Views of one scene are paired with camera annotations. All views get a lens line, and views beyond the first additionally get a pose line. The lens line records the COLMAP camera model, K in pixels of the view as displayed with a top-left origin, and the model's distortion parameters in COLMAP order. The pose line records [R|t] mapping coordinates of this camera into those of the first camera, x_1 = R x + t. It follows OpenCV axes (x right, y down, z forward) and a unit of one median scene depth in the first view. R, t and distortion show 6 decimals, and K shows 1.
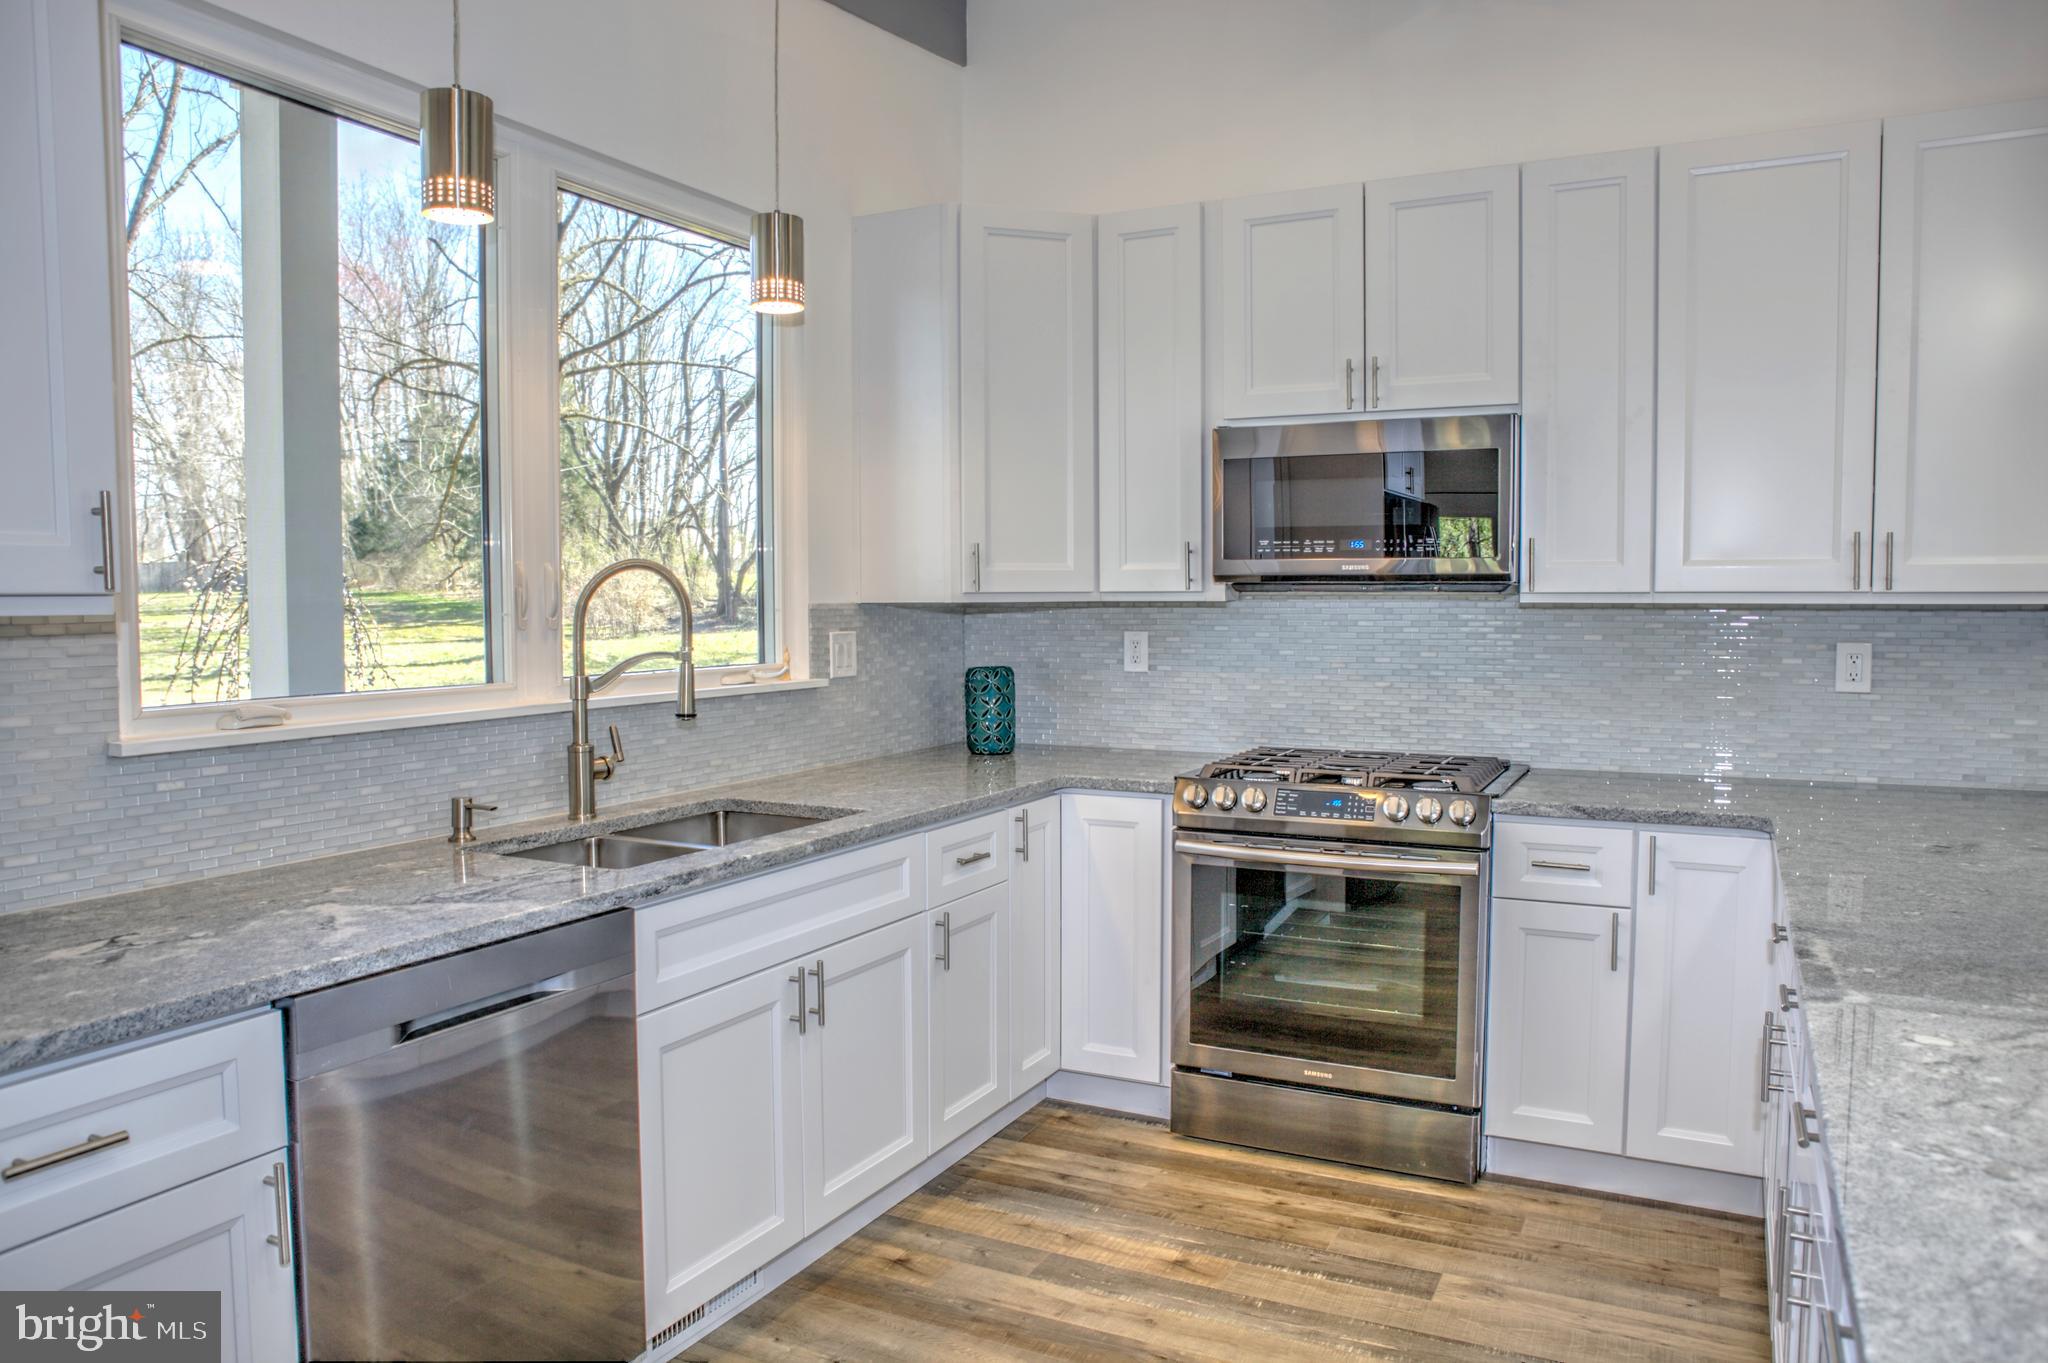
lens RADIAL K [[1404.5, 0, 1024.0], [0, 1404.5, 681.5], [0, 0, 1]] dist [-0.099591, 0.000694]
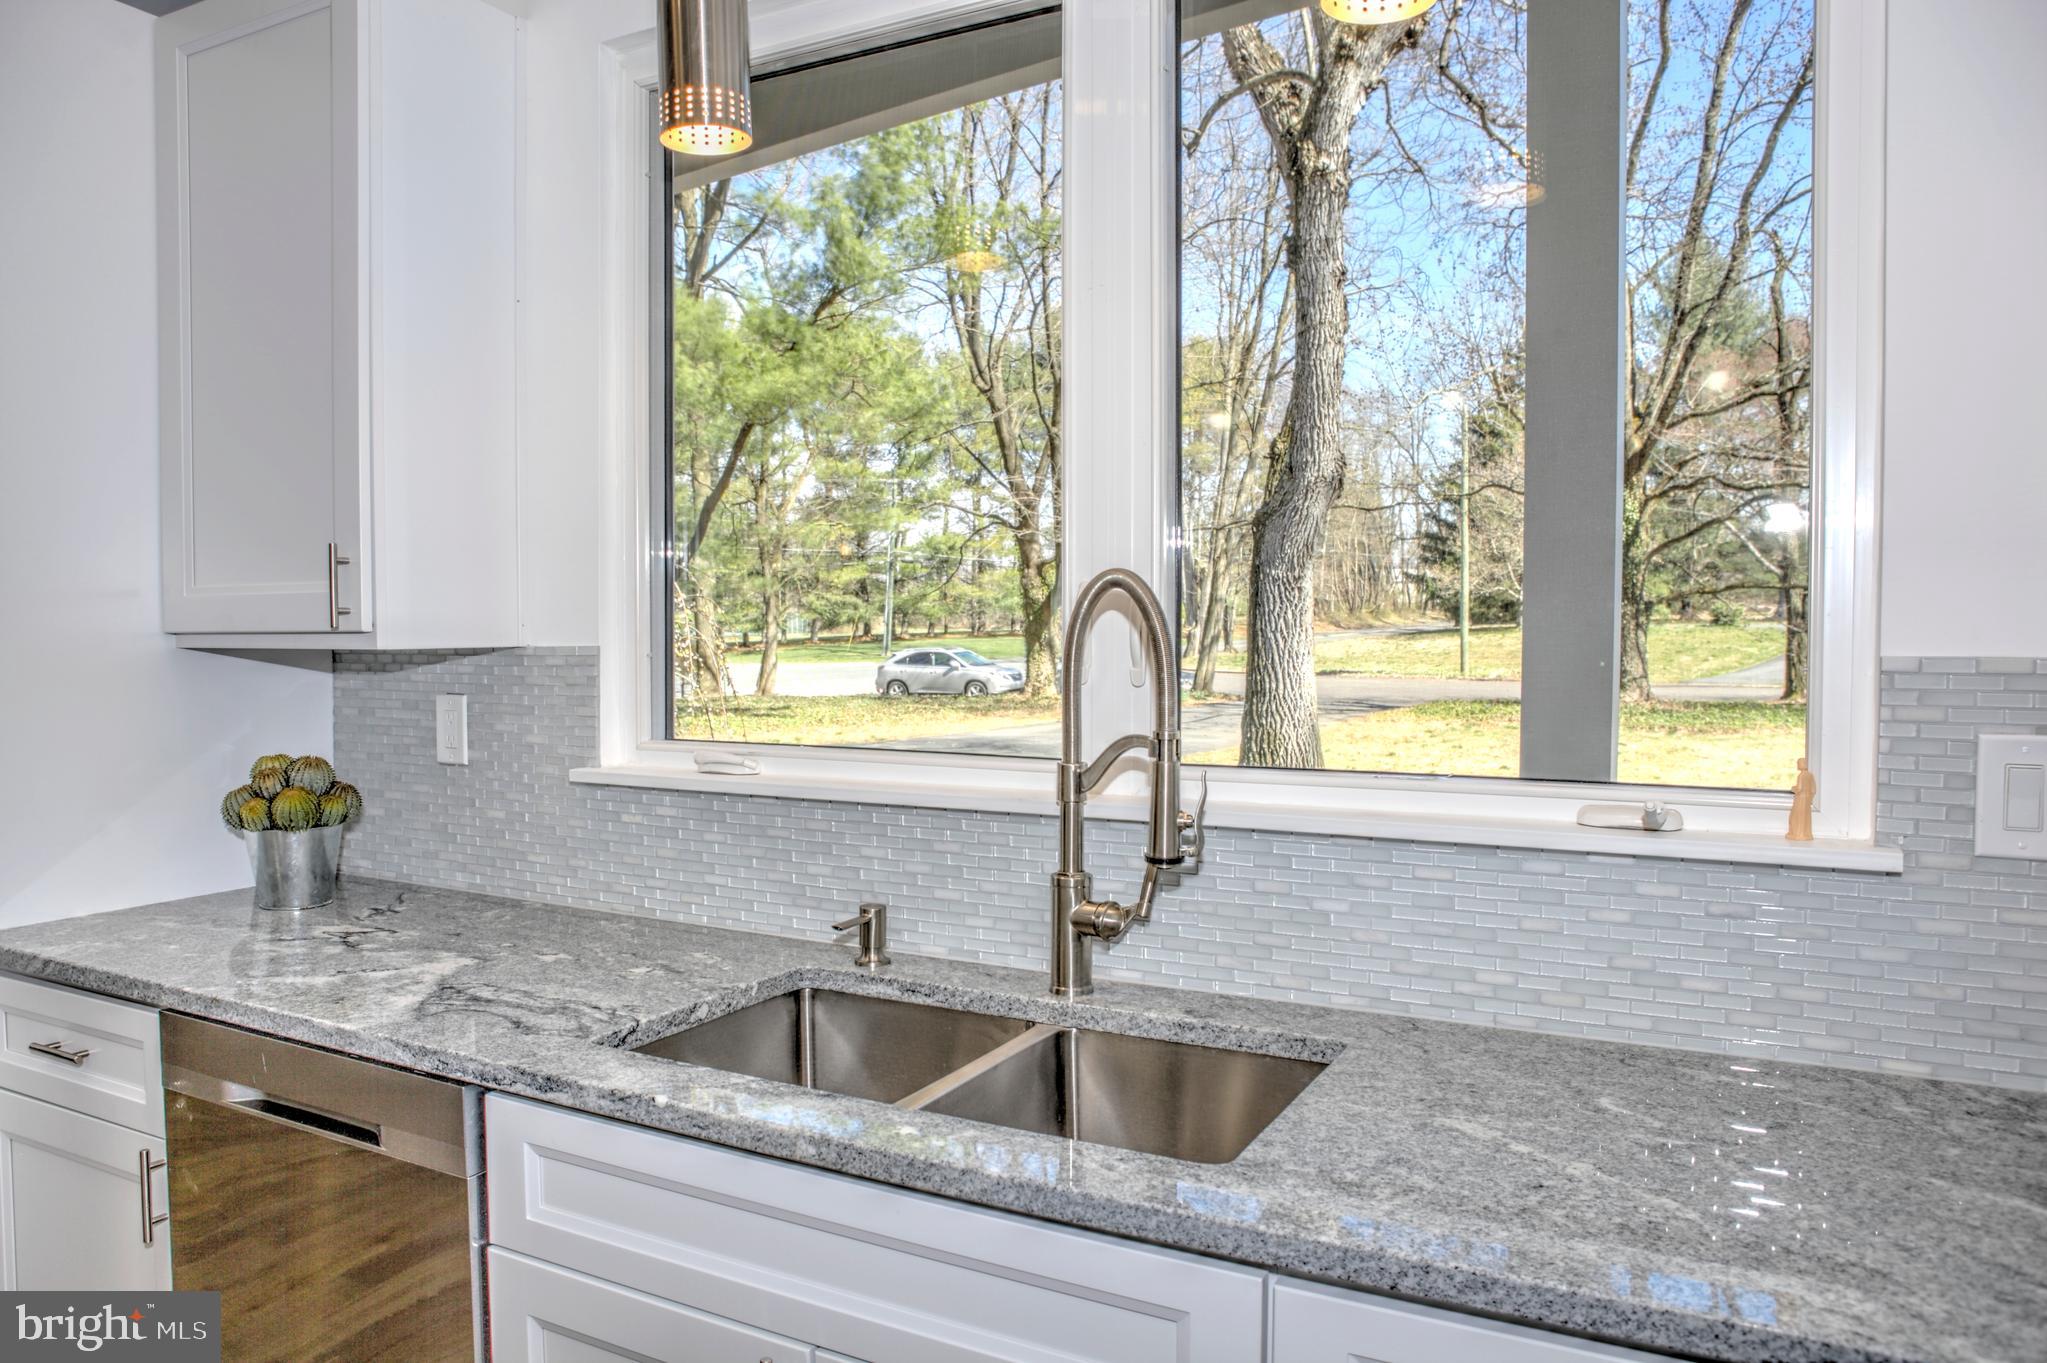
lens RADIAL K [[1403.8, 0, 1023.5], [0, 1403.8, 681.5], [0, 0, 1]] dist [-0.099591, 0.000694]
pose [[-0.016452, 0.036497, -0.999198, 0.362932], [-0.053693, 0.997859, 0.037332, -0.072757], [0.998422, 0.054264, -0.014457, 1.218389]]
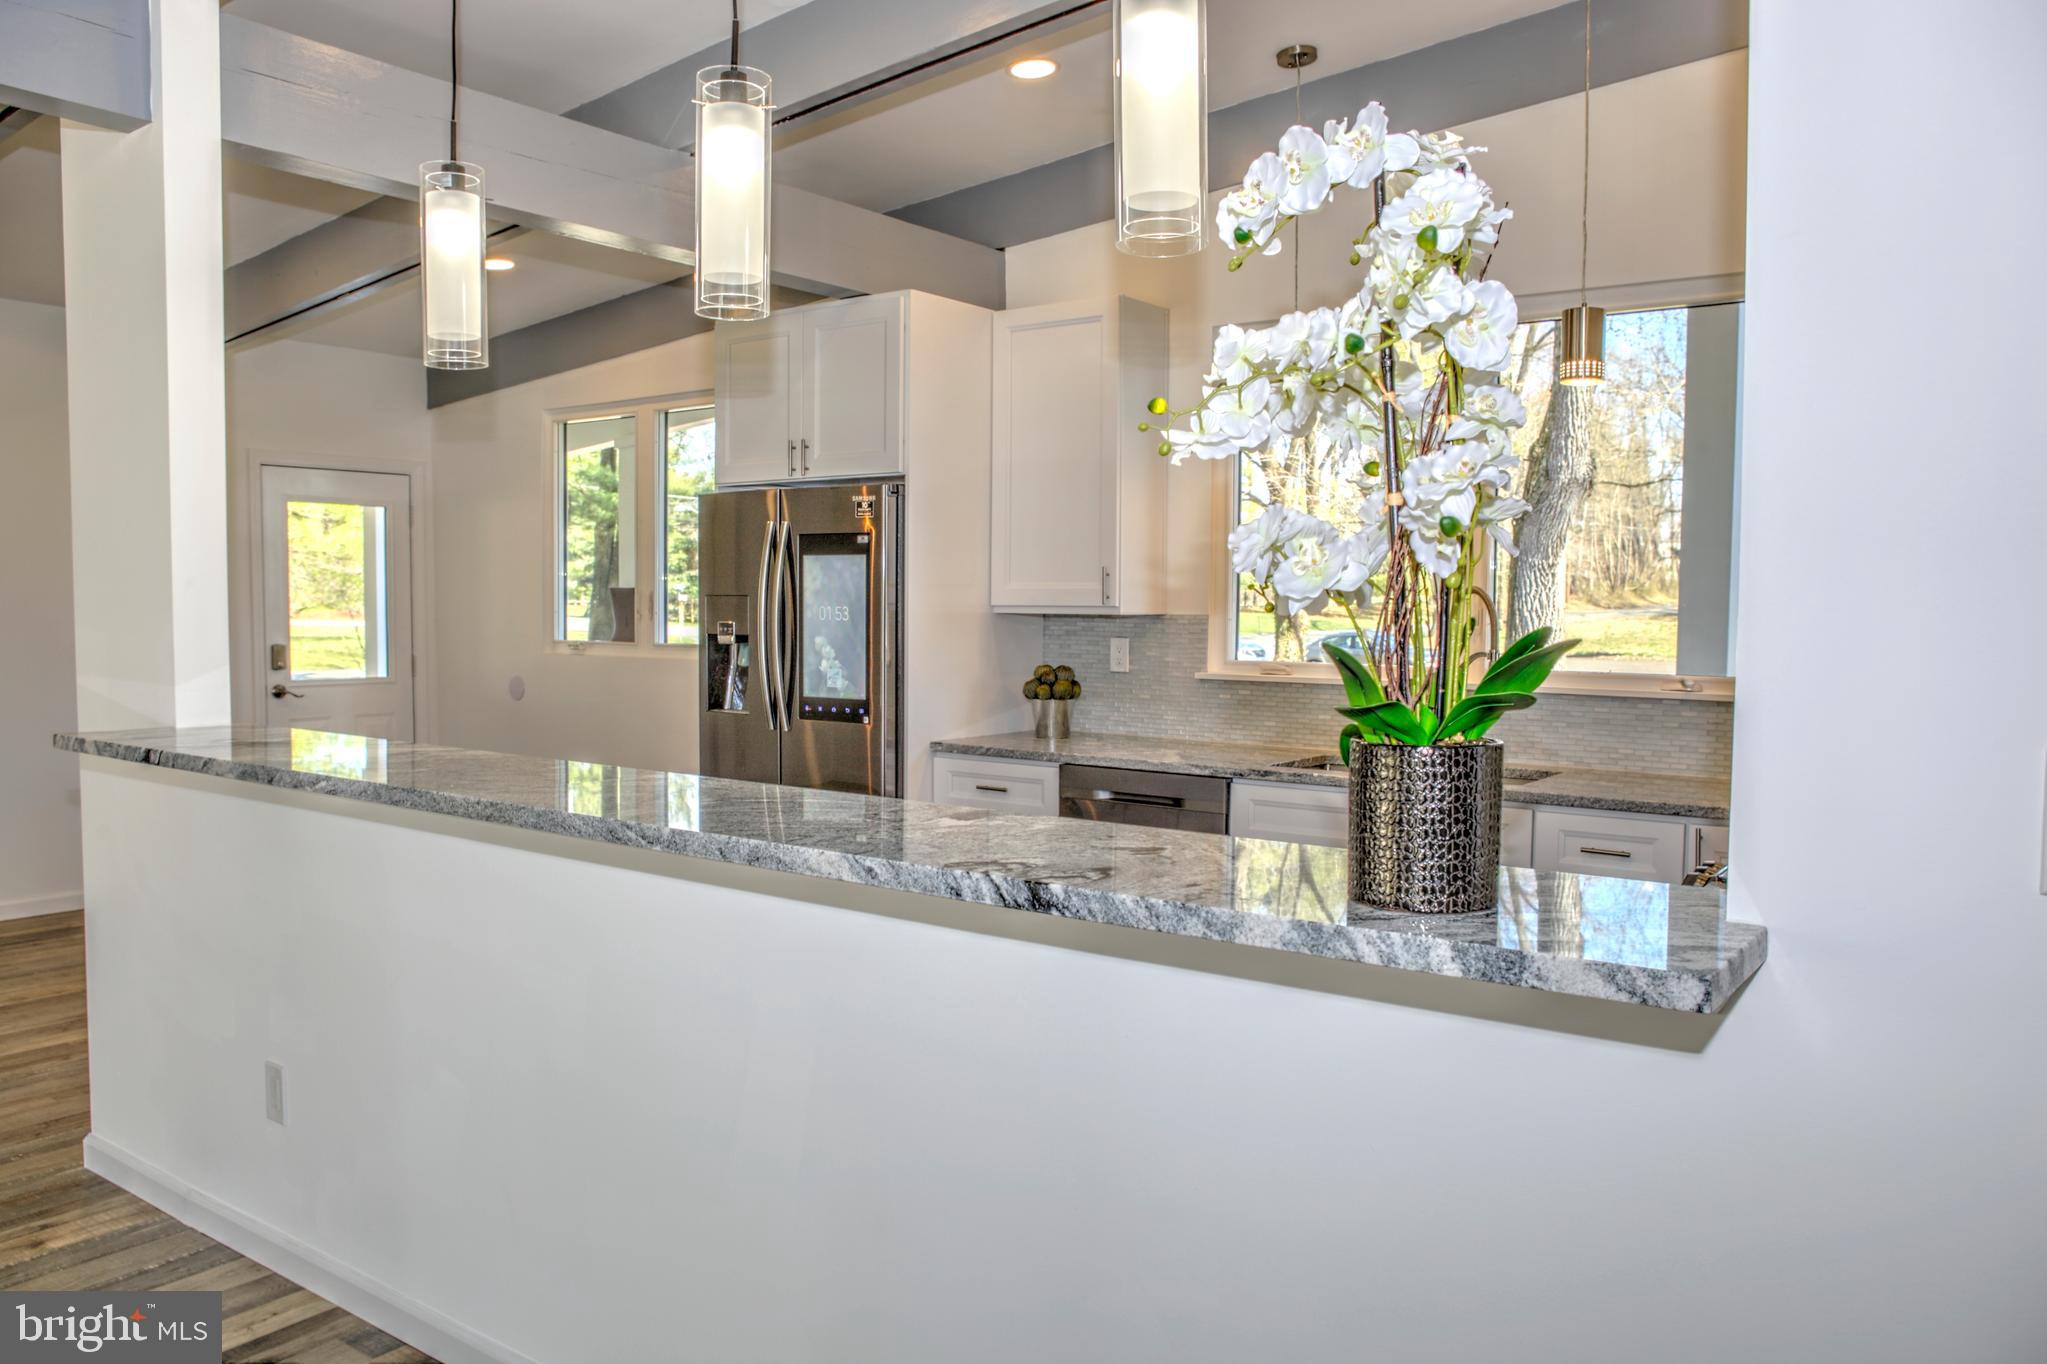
lens RADIAL K [[1678.9, 0, 1023.5], [0, 1678.9, 682.0], [0, 0, 1]] dist [-0.052728, 0.001091]
pose [[-0.129888, 0.045200, -0.990498, 1.837528], [-0.063906, 0.996502, 0.053854, -0.062225], [0.989467, 0.070294, -0.126545, 0.963582]]
